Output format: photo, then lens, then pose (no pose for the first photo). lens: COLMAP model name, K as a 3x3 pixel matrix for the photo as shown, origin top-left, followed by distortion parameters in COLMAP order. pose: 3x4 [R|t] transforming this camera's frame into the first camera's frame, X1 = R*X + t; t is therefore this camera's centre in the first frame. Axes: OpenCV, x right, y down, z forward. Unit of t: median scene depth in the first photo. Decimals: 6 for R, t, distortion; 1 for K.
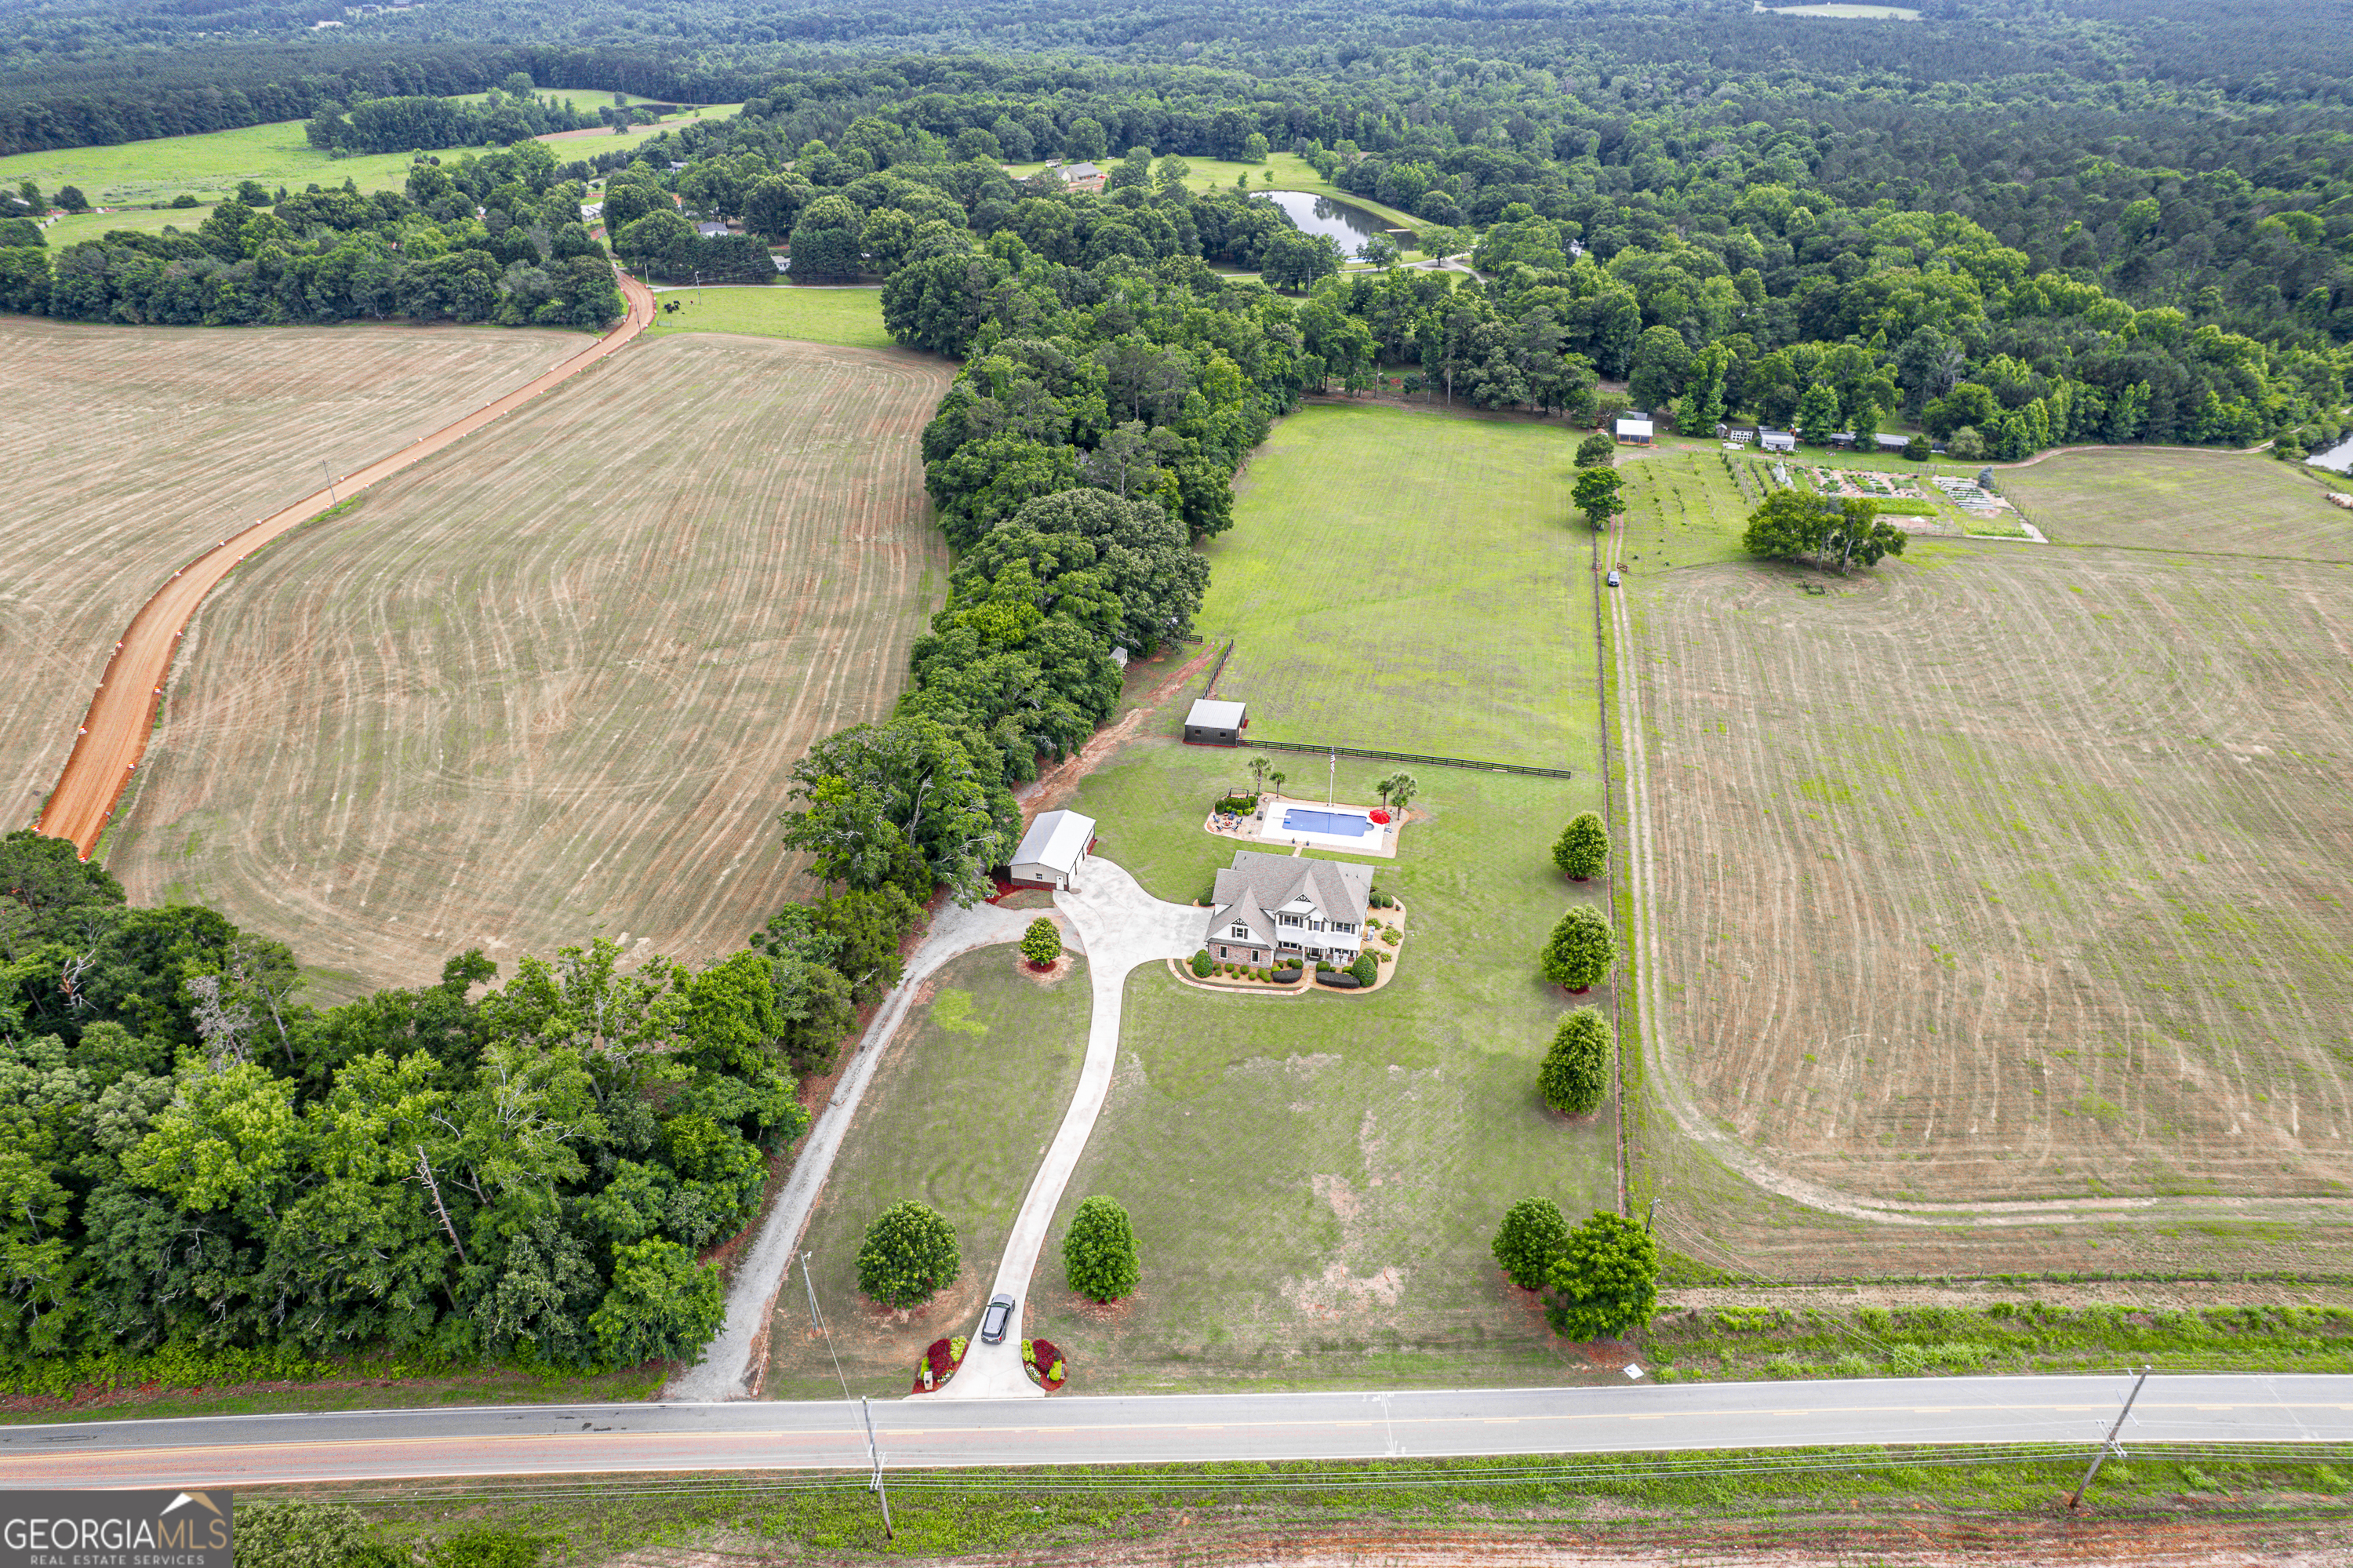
lens RADIAL K [[1499.0, 0, 1184.0], [0, 1499.0, 792.3], [0, 0, 1]] dist [-0.076181, 0.064539]
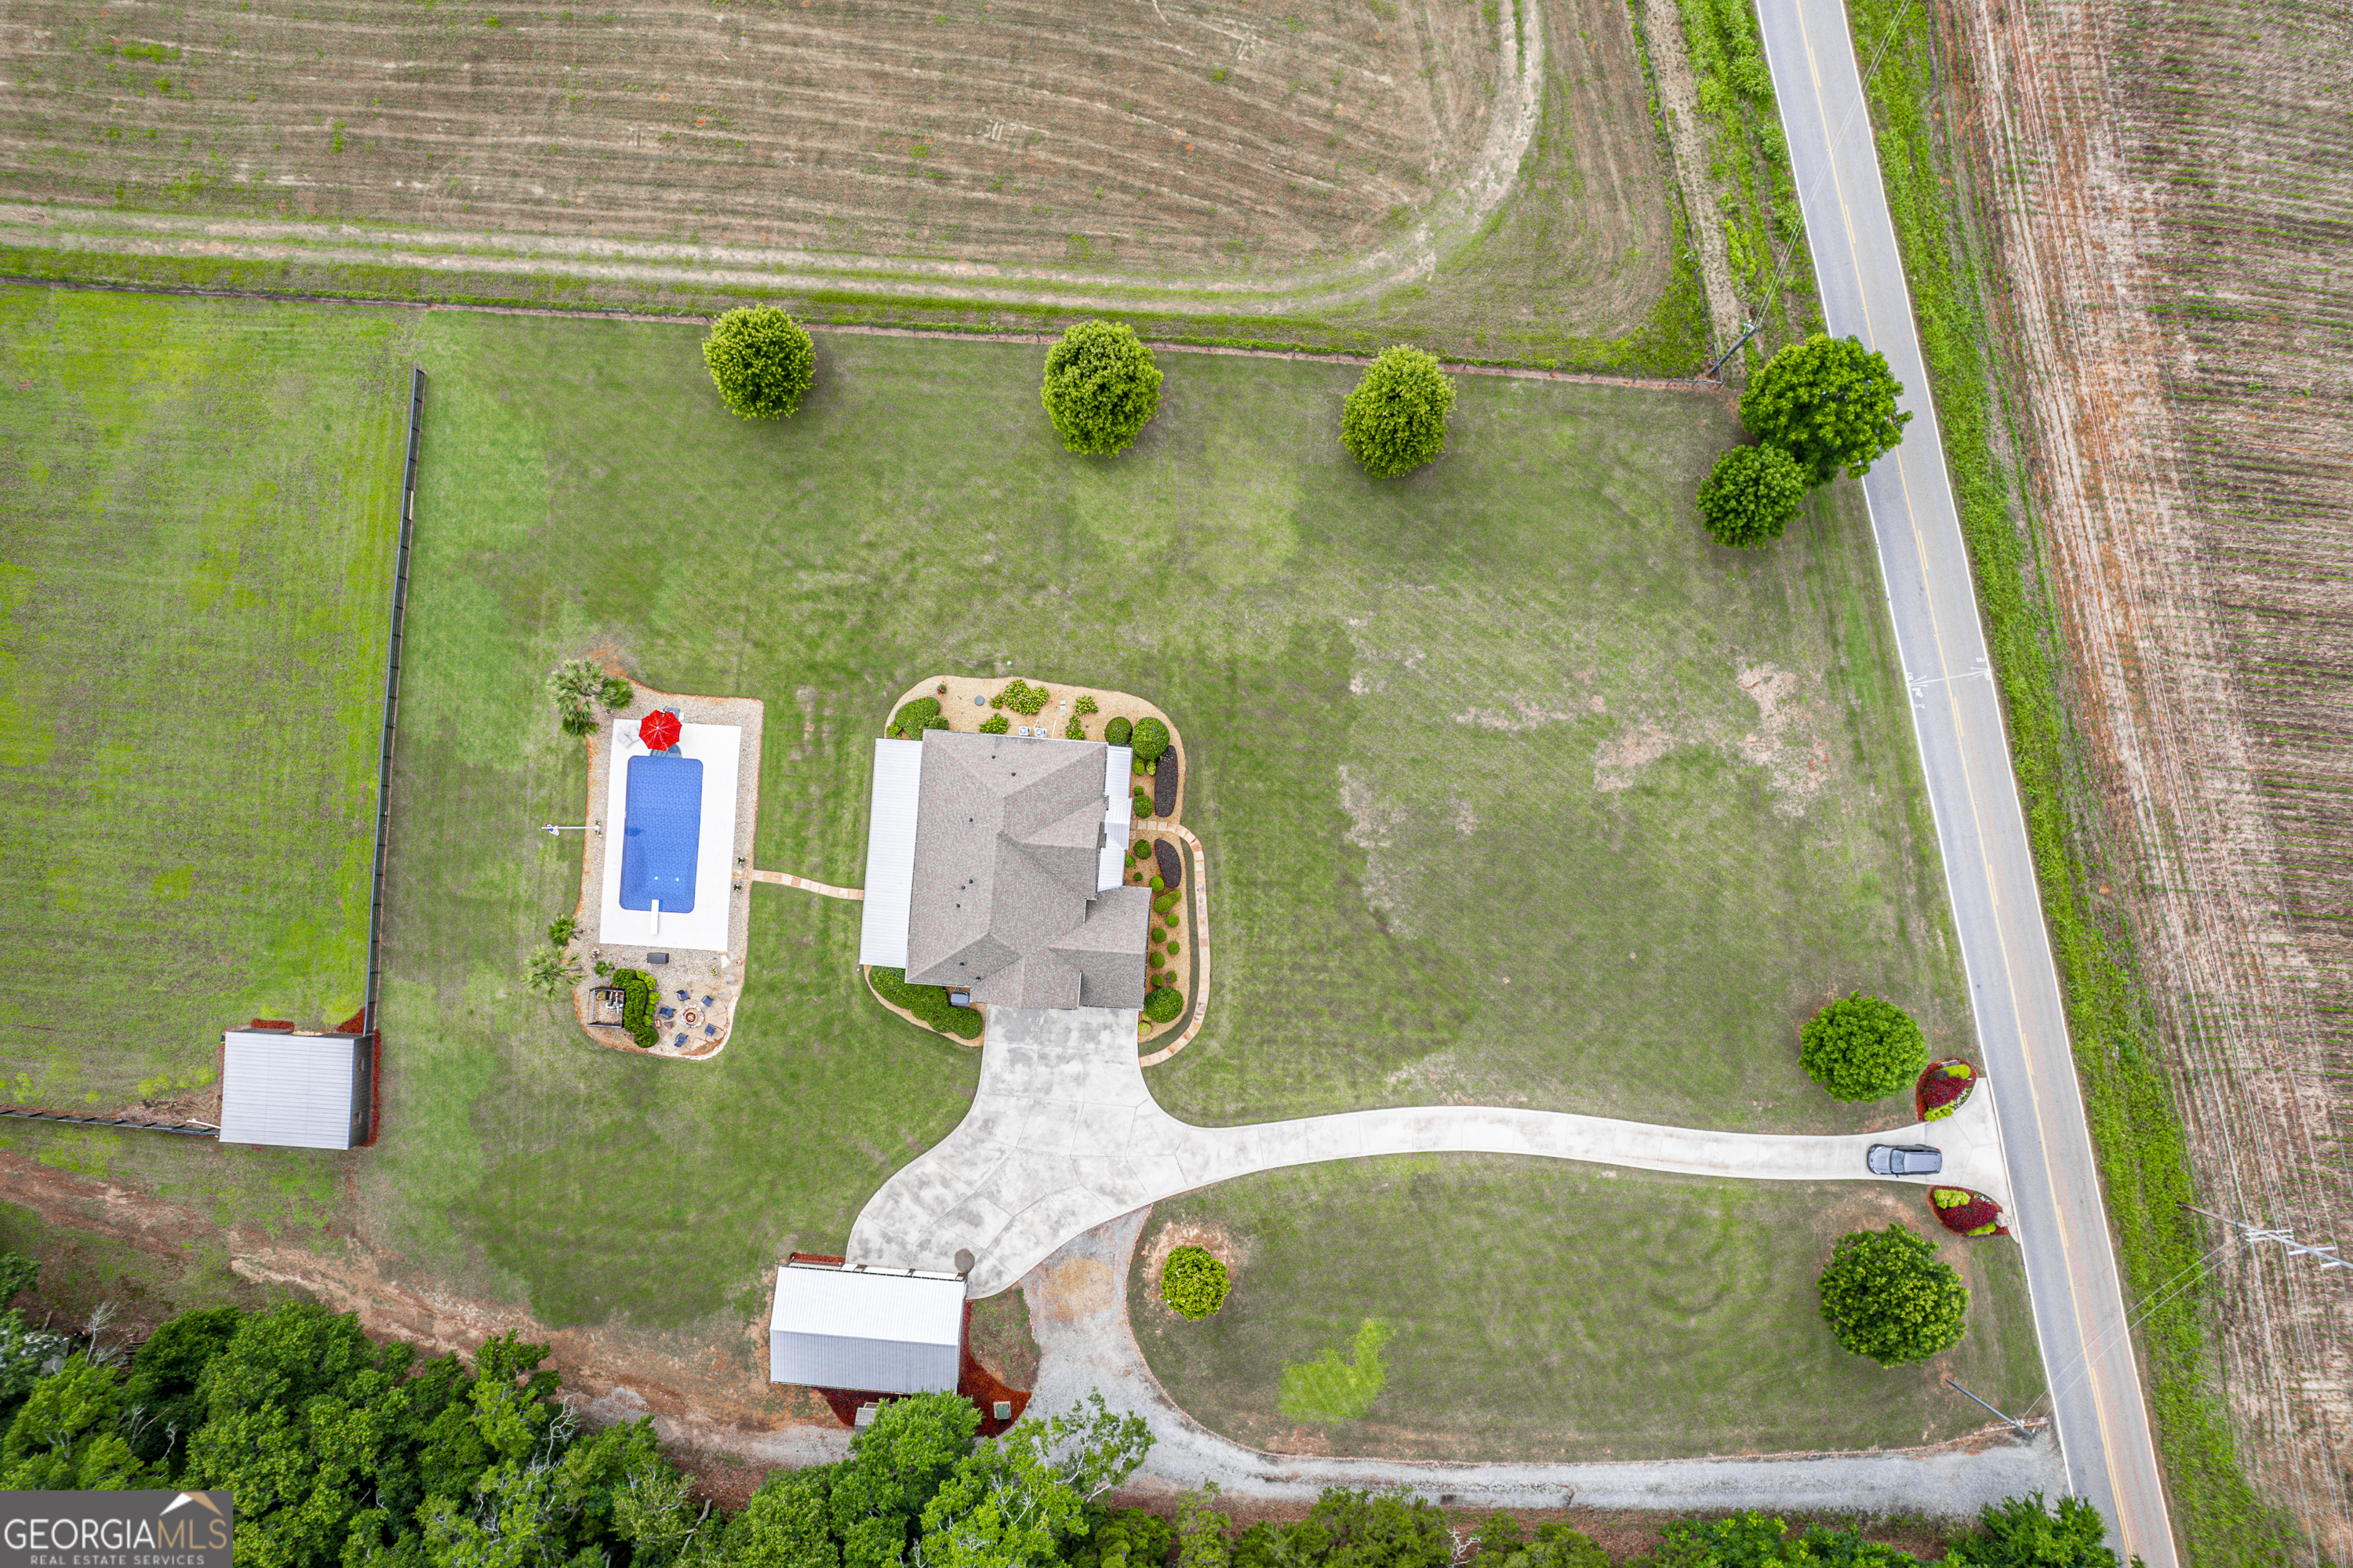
lens RADIAL K [[1499.0, 0, 1184.0], [0, 1499.0, 792.3], [0, 0, 1]] dist [-0.076181, 0.064539]
pose [[-0.143941, -0.988846, 0.038271, 0.088050], [0.517648, -0.042278, 0.854549, -0.471638], [-0.843399, 0.142816, 0.517959, 0.804446]]
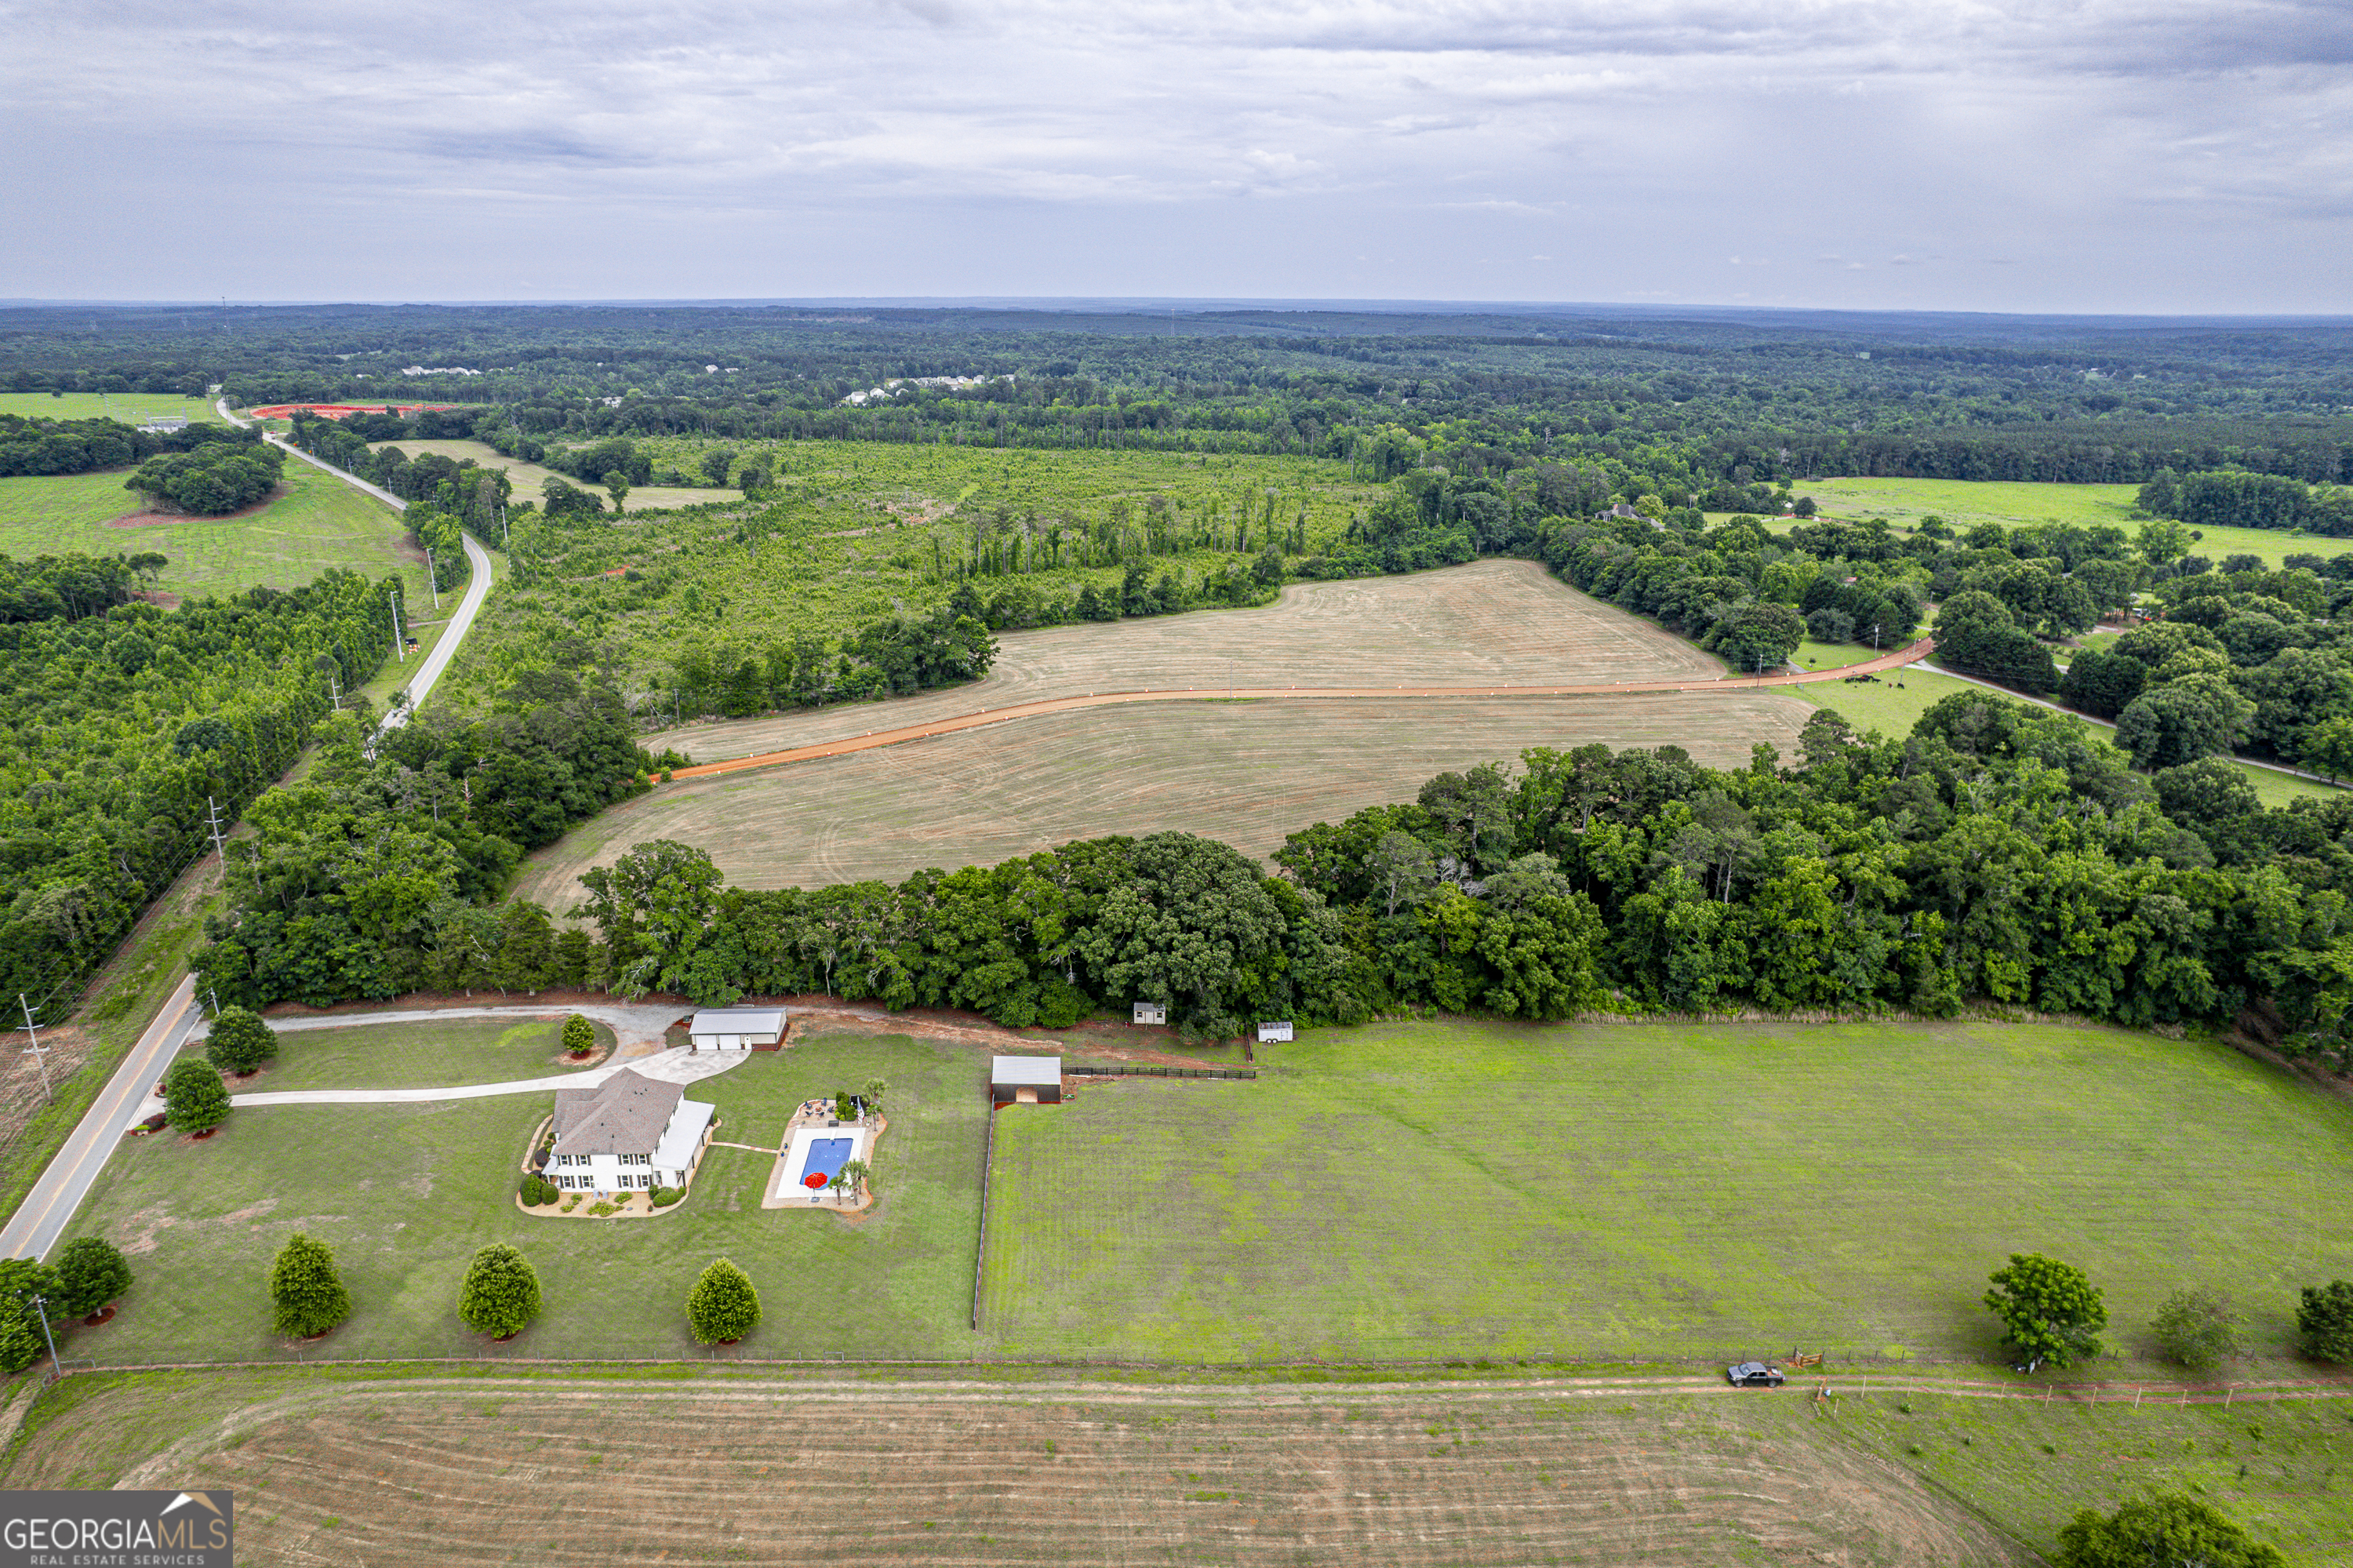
lens RADIAL K [[1499.0, 0, 1184.0], [0, 1499.0, 792.3], [0, 0, 1]] dist [-0.076181, 0.064539]
pose [[0.269458, 0.304640, -0.913557, 1.348171], [-0.505454, 0.852212, 0.135097, -0.603736], [0.819700, 0.425359, 0.383617, 1.017783]]
